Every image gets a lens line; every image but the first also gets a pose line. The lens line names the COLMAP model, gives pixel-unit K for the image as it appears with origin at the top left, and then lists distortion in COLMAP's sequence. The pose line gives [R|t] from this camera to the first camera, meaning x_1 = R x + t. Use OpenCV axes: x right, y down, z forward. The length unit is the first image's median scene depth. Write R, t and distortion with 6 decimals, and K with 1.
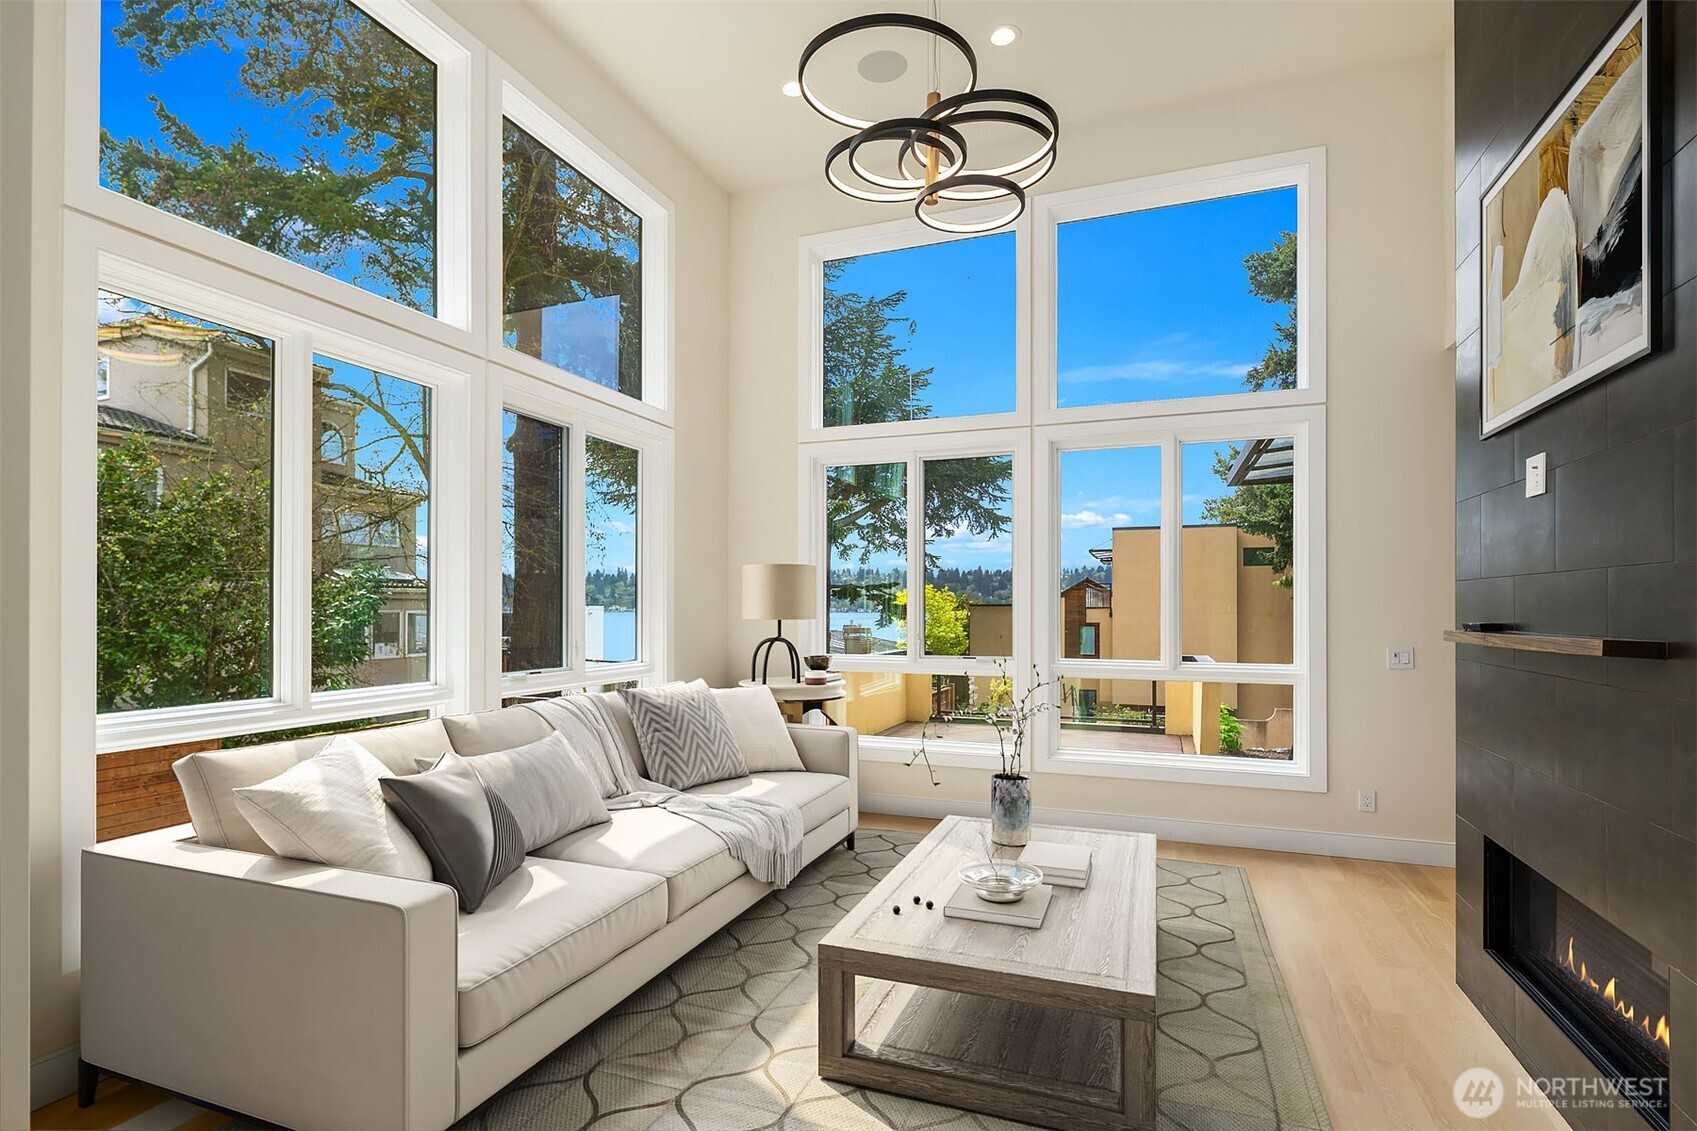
lens RADIAL K [[807.1, 0, 847.8], [0, 807.1, 593.0], [0, 0, 1]] dist [0.000889, -0.000018]
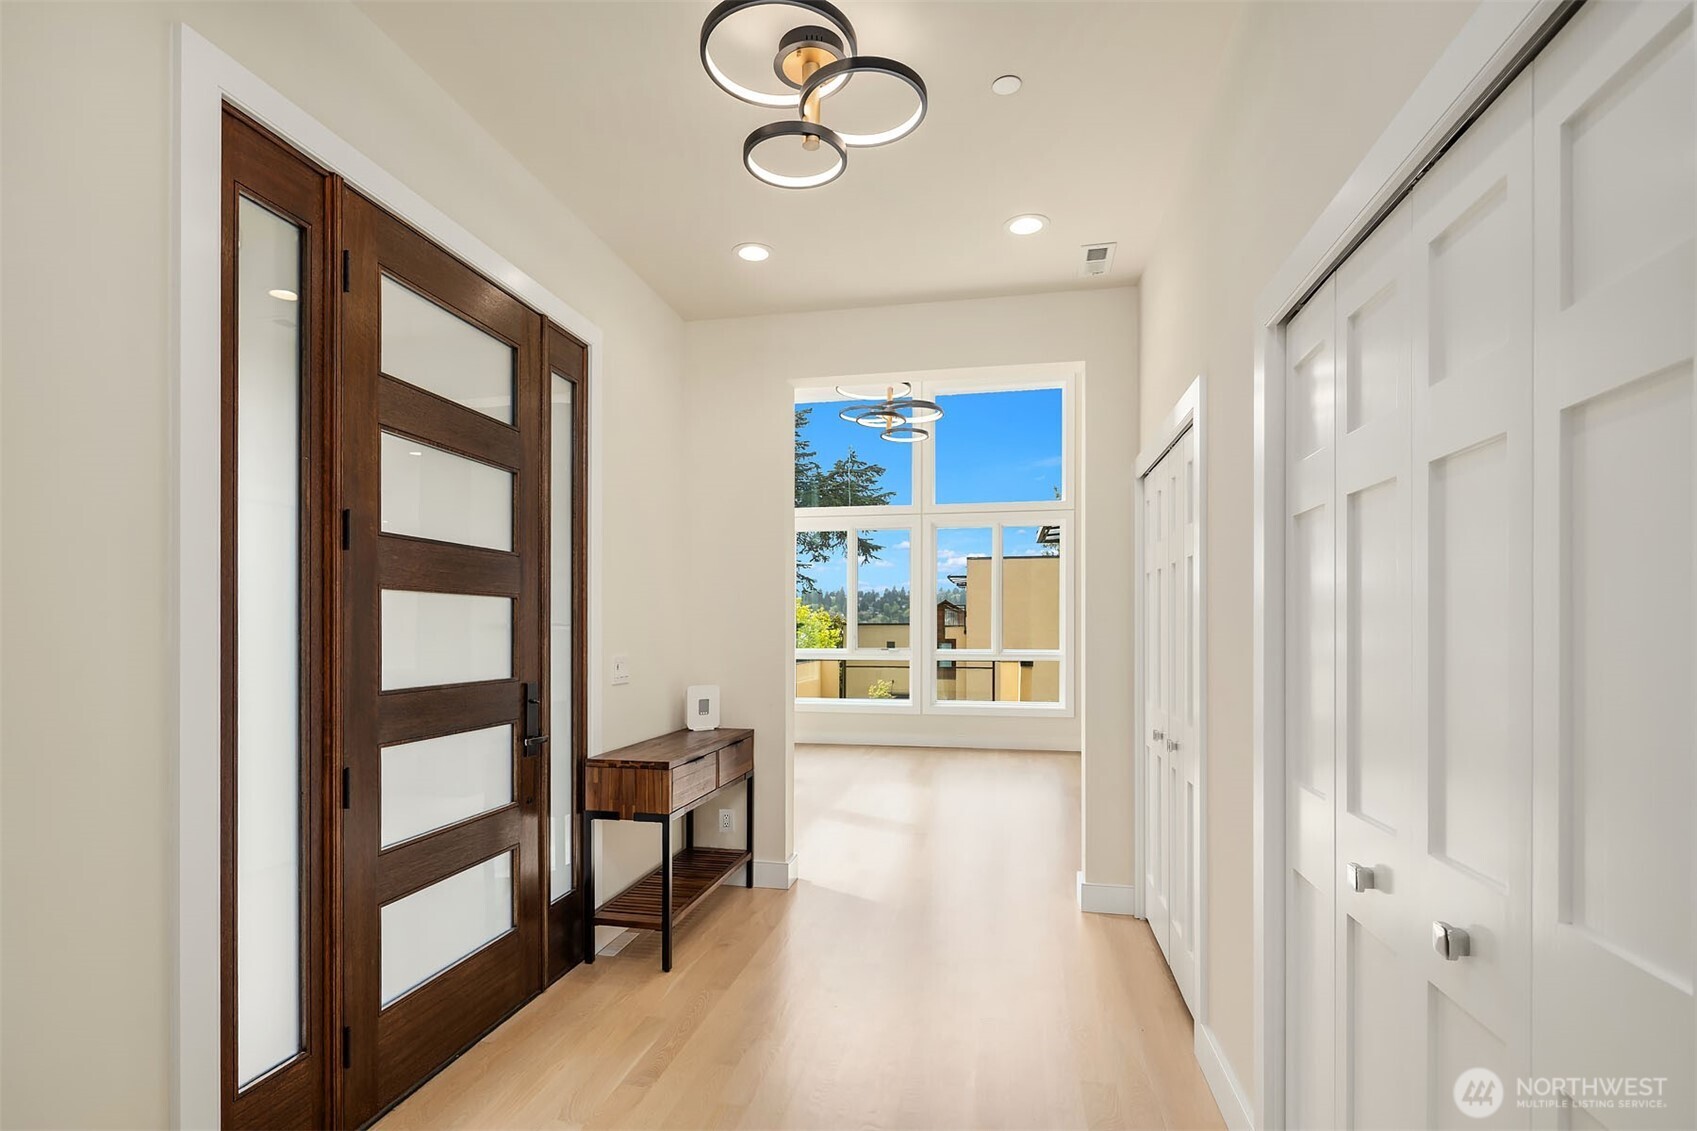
lens RADIAL K [[812.5, 0, 849.0], [0, 812.5, 629.6], [0, 0, 1]] dist [0.000495, -0.000020]
pose [[0.985148, 0.002961, 0.171684, -0.161067], [-0.006271, 0.999805, 0.018739, 0.008495], [-0.171595, -0.019537, 0.984974, -0.503487]]
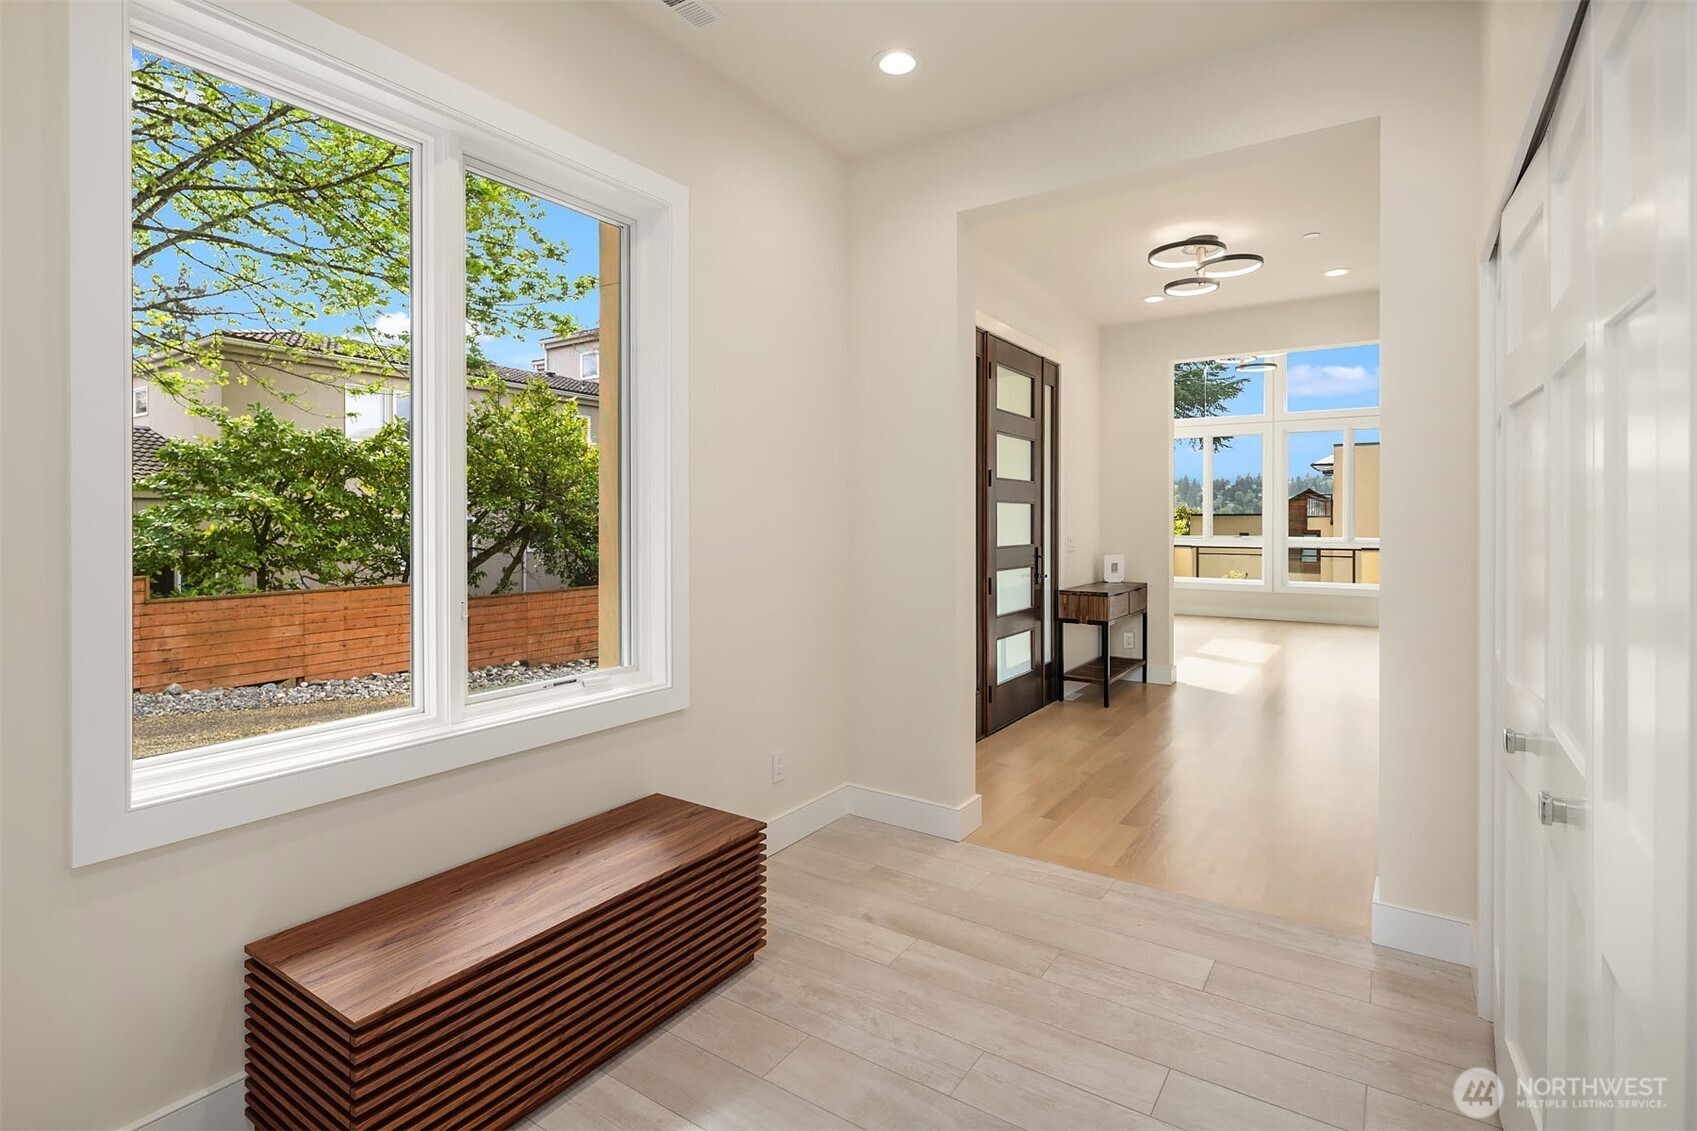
lens RADIAL K [[823.6, 0, 842.1], [0, 823.6, 522.0], [0, 0, 1]] dist [0.002551, 0.000153]
pose [[0.973660, 0.001837, -0.227999, -0.252883], [0.002995, 0.999778, 0.020845, 0.001895], [0.227986, -0.020978, 0.973438, -0.909749]]
